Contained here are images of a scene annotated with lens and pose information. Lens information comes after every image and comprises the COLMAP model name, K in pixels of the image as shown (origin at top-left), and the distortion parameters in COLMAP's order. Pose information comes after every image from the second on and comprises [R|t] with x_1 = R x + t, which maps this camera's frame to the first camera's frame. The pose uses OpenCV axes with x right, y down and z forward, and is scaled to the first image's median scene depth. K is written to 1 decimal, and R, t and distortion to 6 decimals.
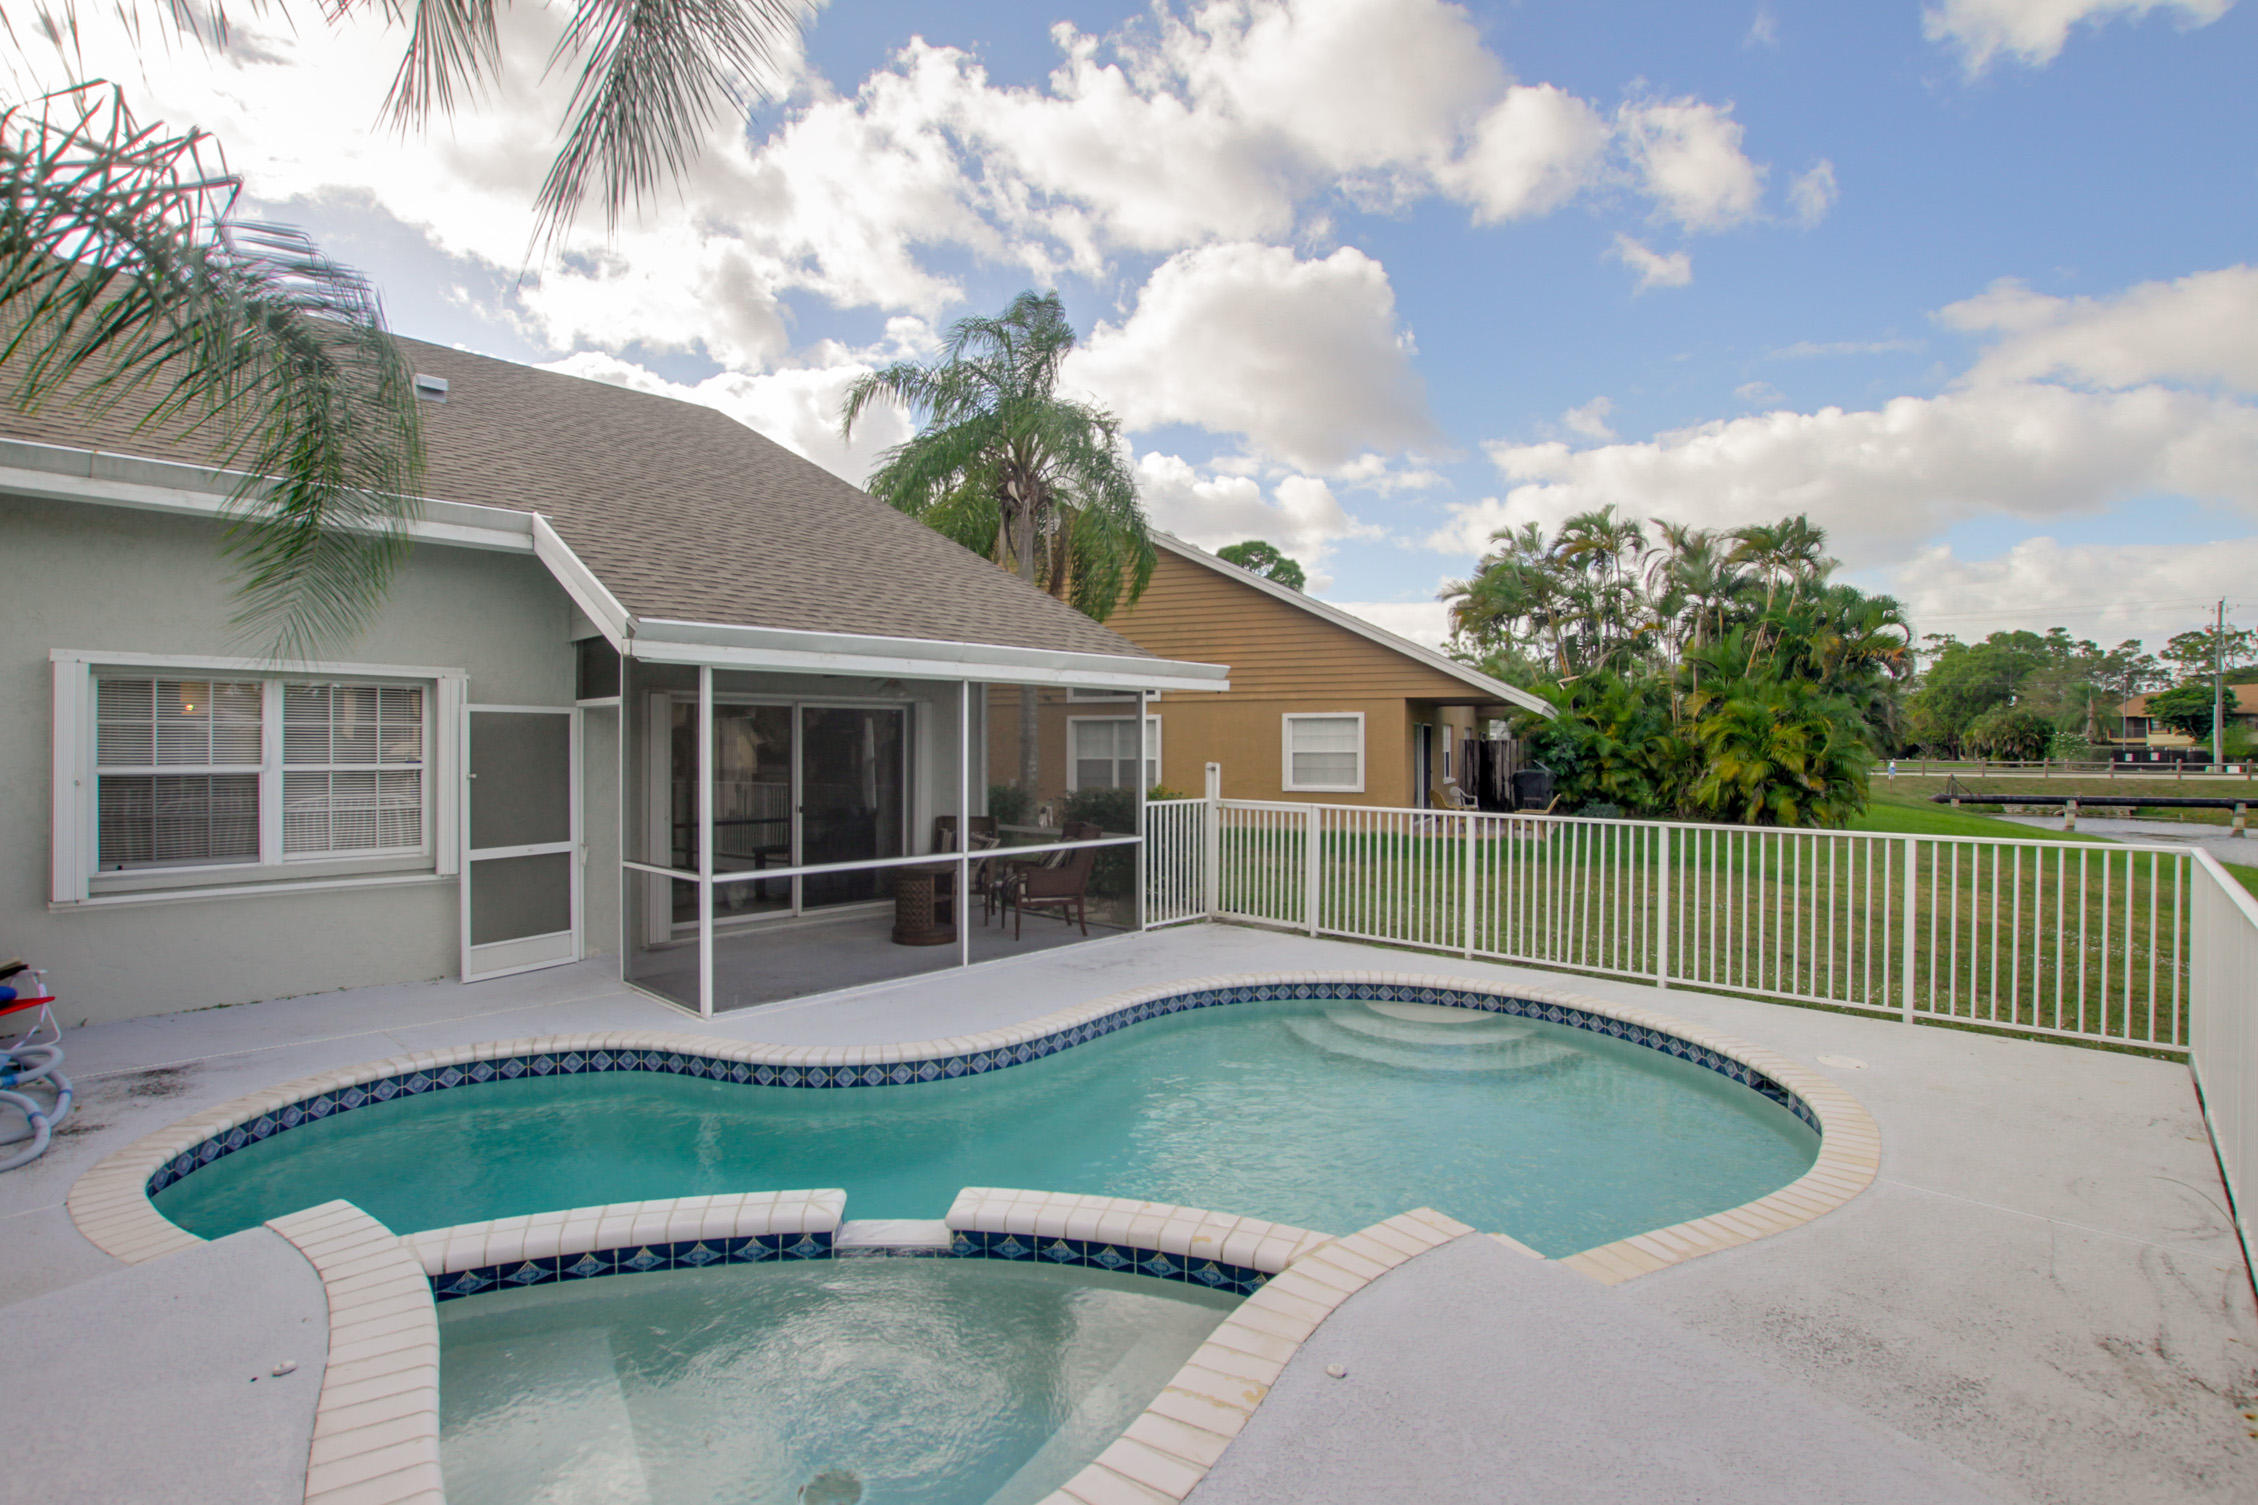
lens RADIAL K [[1066.1, 0, 1142.3], [0, 1066.1, 749.8], [0, 0, 1]] dist [-0.029476, 0.001675]
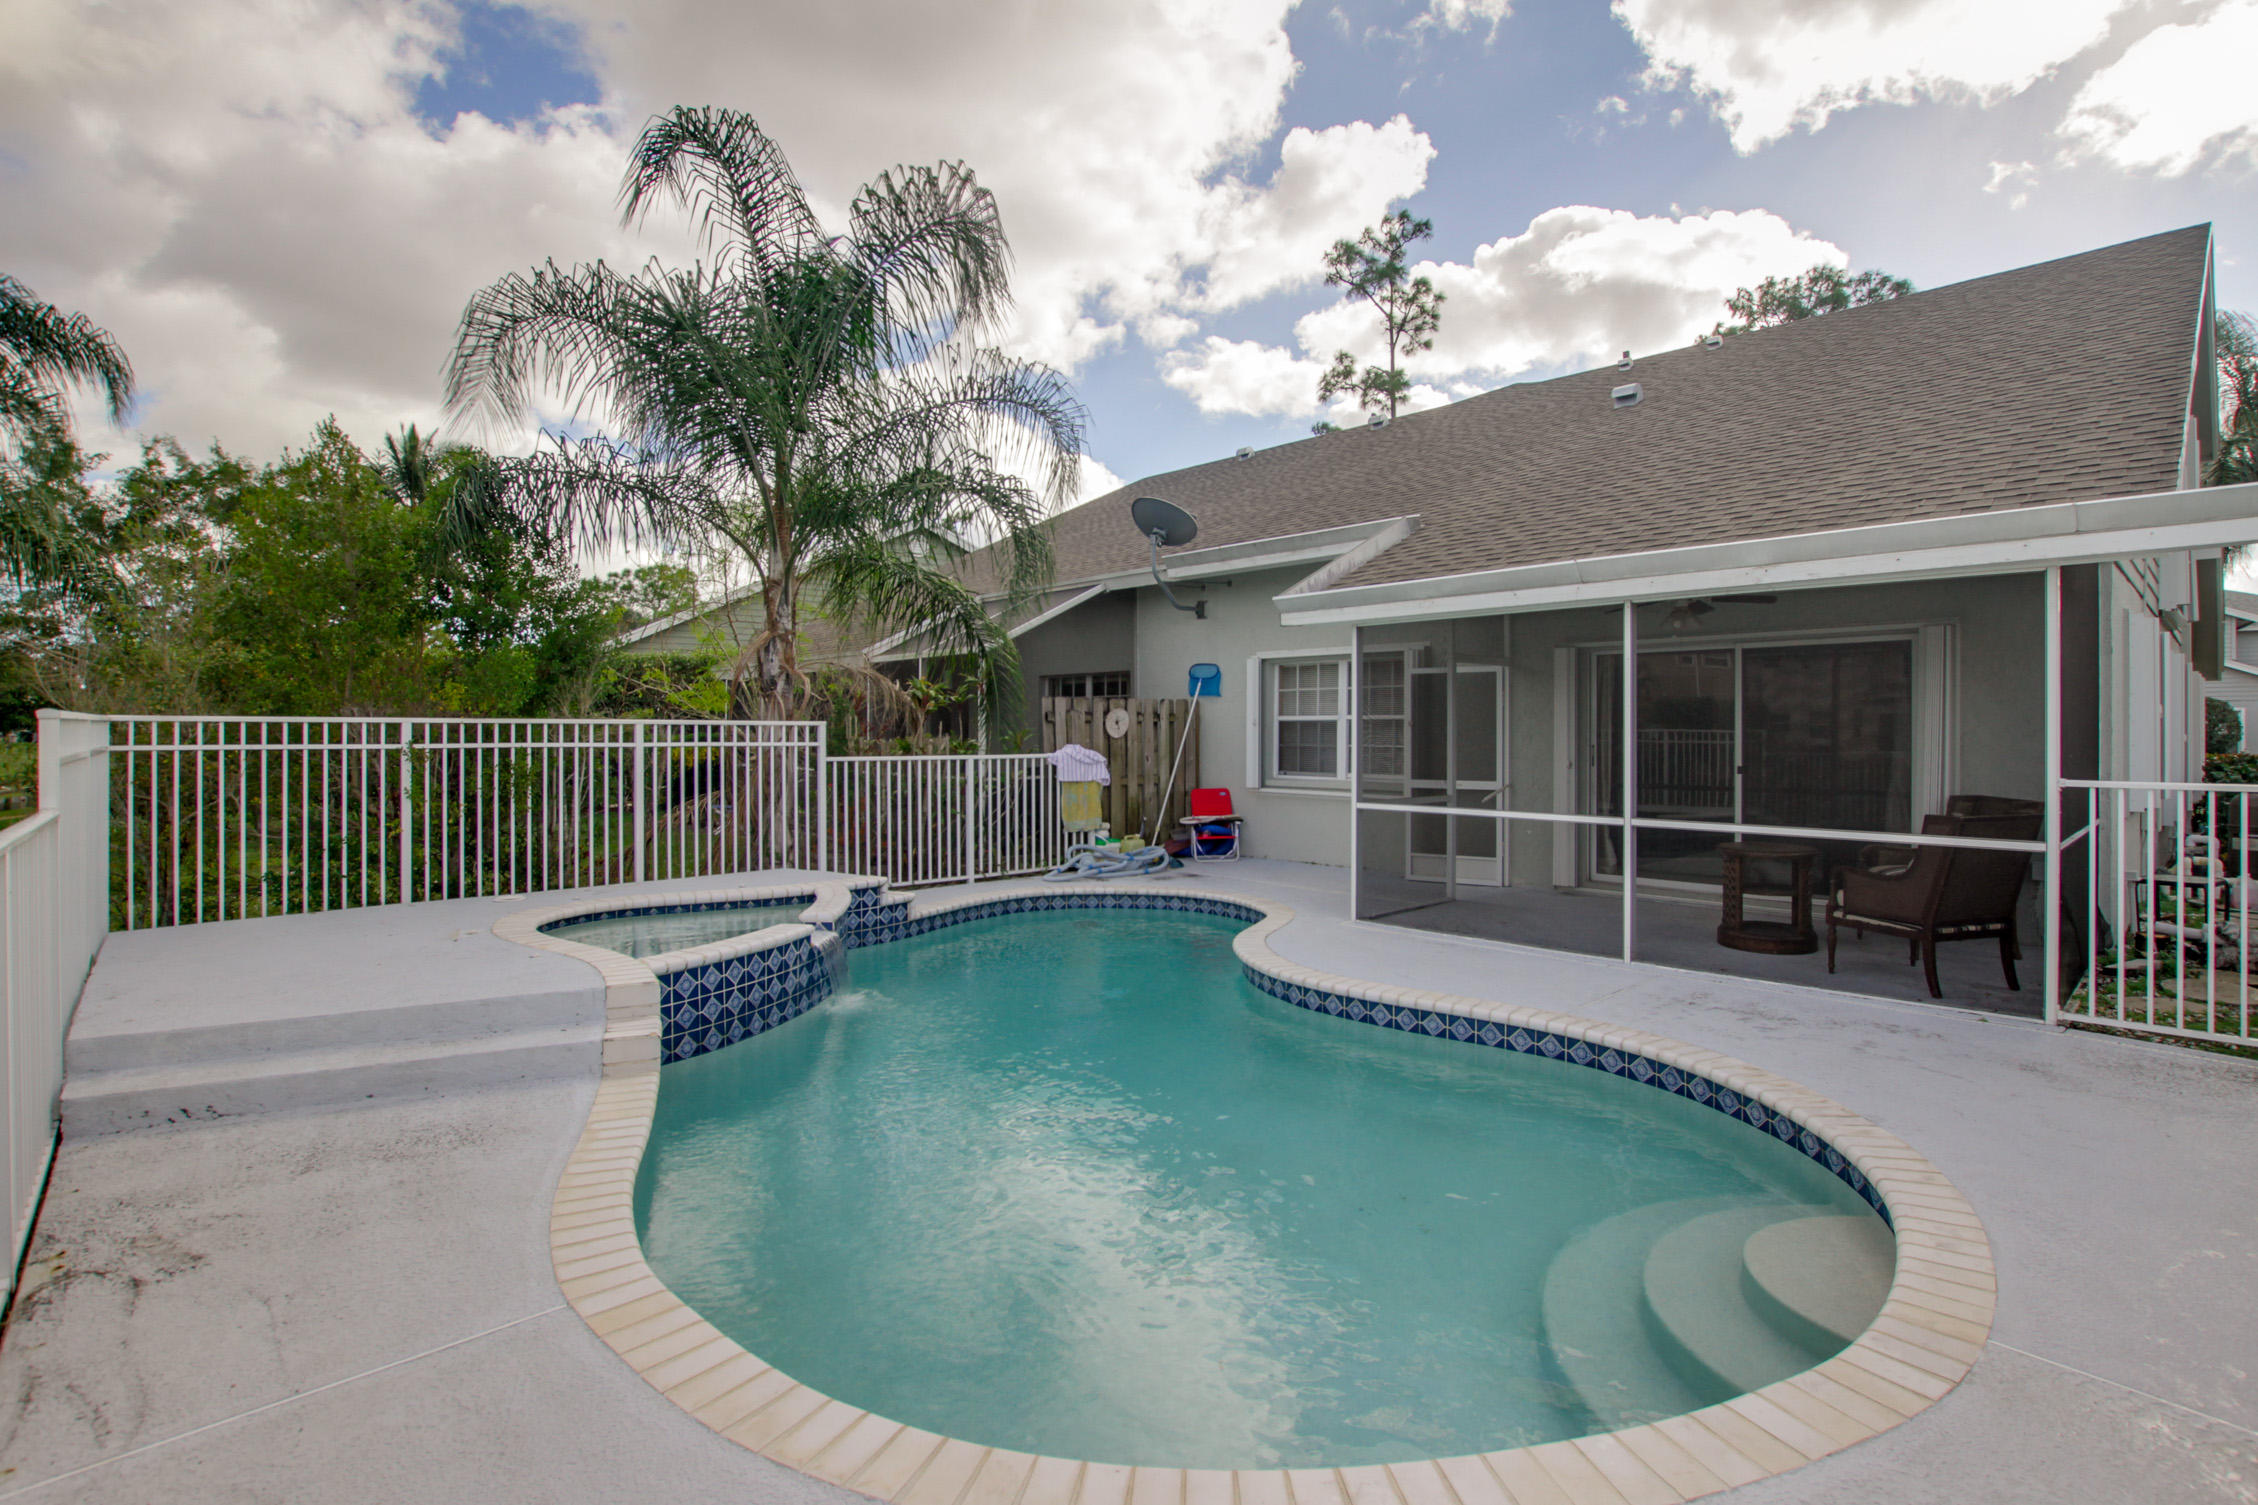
lens RADIAL K [[1066.1, 0, 1134.4], [0, 1066.1, 737.5], [0, 0, 1]] dist [-0.029476, 0.001675]
pose [[-0.072322, 0.005129, -0.997368, 0.652818], [-0.007227, 0.999958, 0.005666, 0.034946], [0.997355, 0.007618, -0.072282, 0.691627]]
